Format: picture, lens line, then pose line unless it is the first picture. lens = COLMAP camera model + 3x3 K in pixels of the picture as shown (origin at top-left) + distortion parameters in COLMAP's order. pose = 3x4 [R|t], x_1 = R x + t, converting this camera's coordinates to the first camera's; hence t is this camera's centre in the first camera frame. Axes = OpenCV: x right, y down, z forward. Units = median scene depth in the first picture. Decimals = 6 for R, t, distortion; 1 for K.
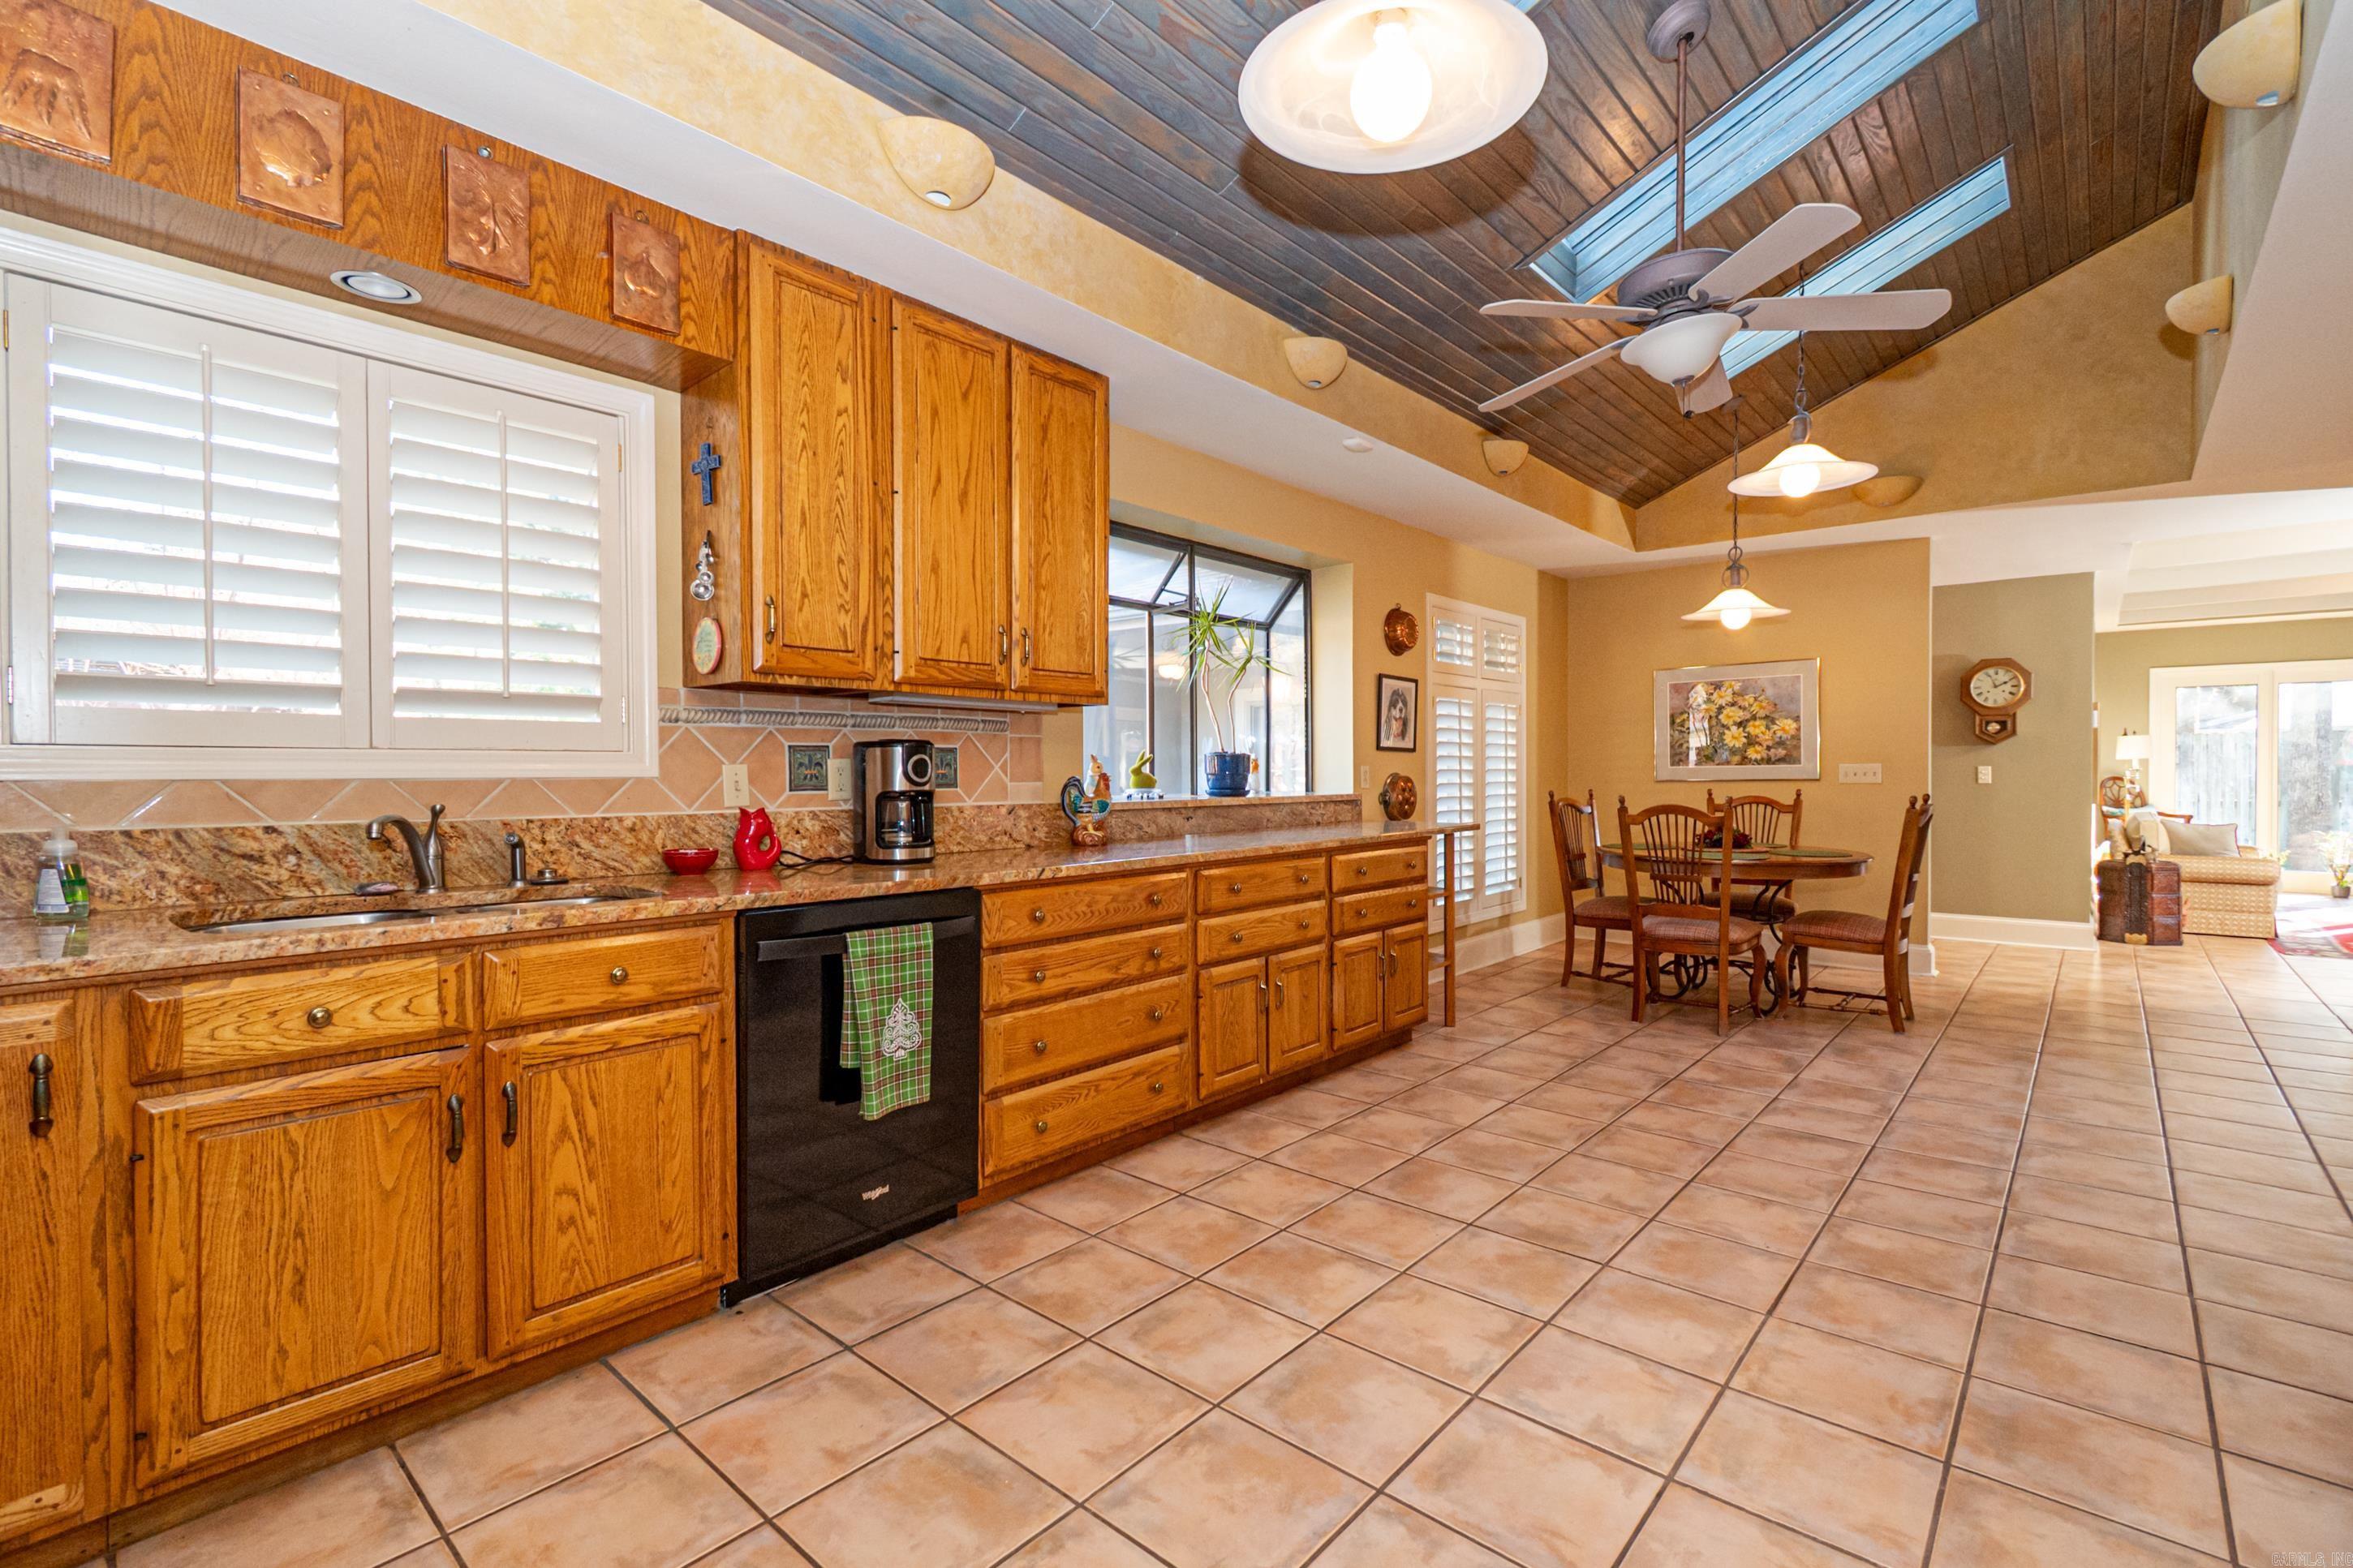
lens RADIAL K [[1038.7, 0, 1185.9], [0, 1038.7, 774.1], [0, 0, 1]] dist [0.001288, -0.003229]
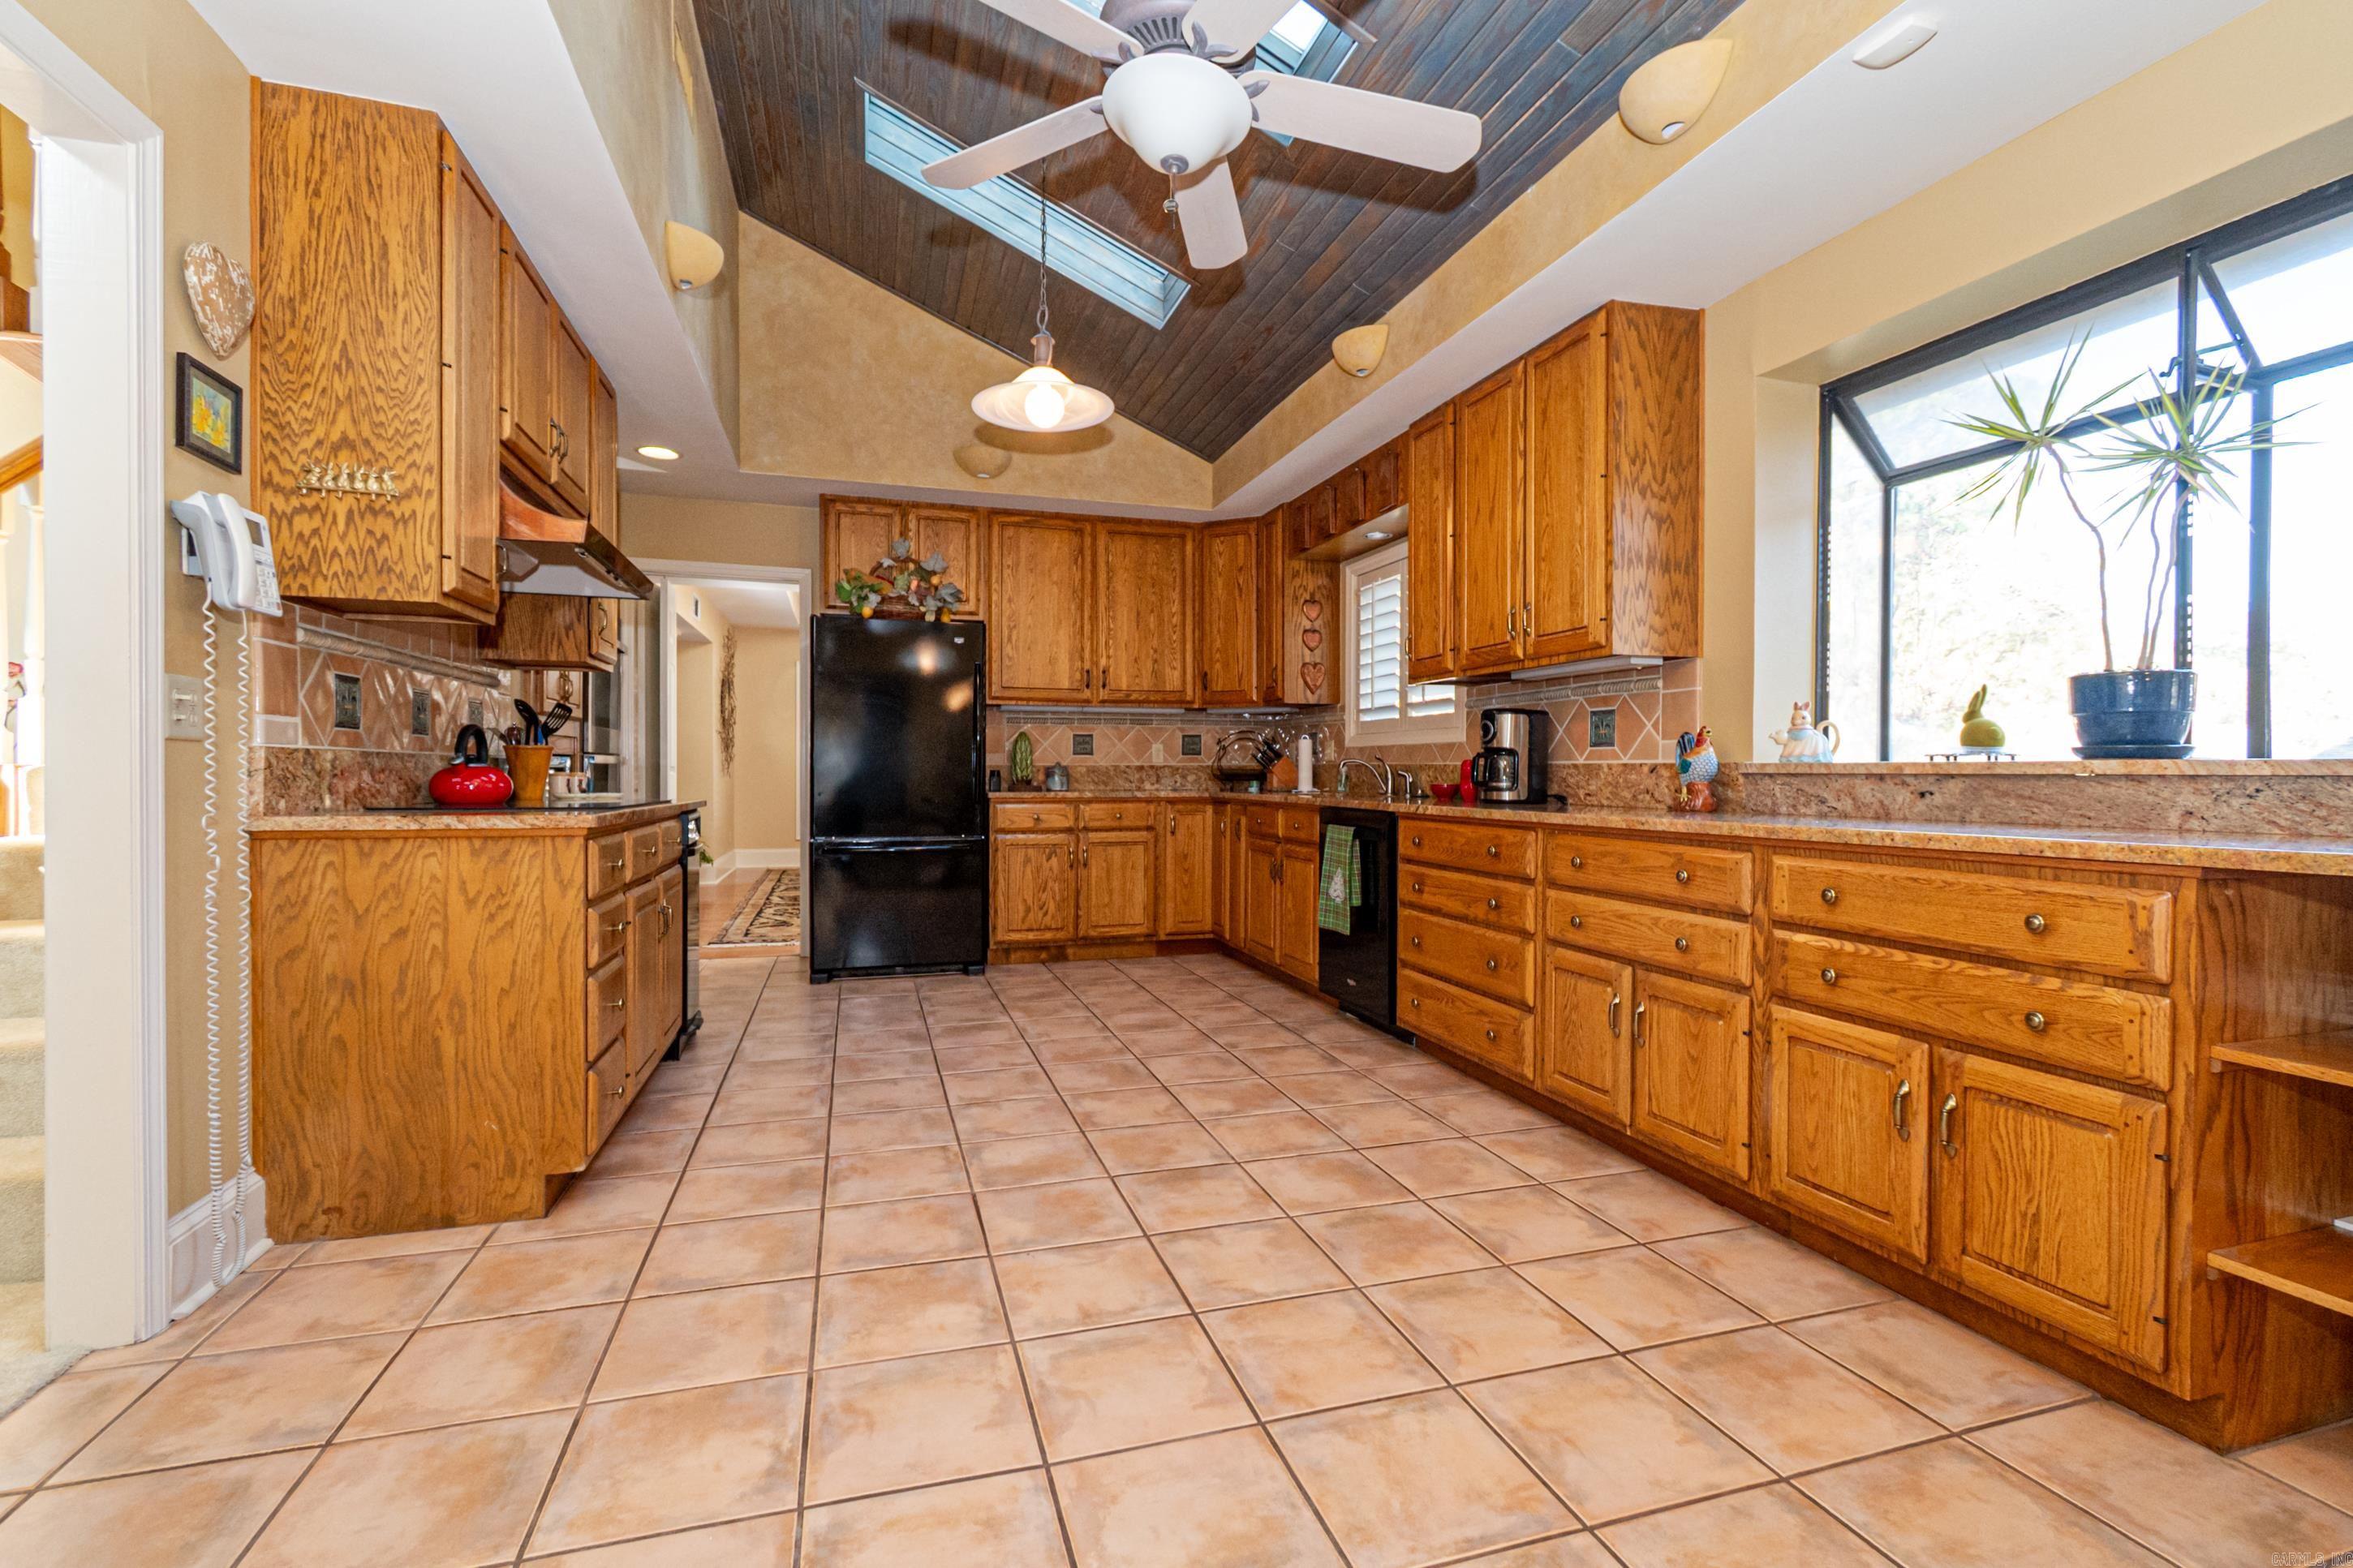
lens RADIAL K [[1038.7, 0, 1182.0], [0, 1038.7, 779.4], [0, 0, 1]] dist [0.001288, -0.003229]
pose [[-0.517633, 0.009279, -0.855552, 1.074153], [-0.004604, 0.999897, 0.013630, 0.039919], [0.855590, 0.010994, -0.517537, 1.355263]]
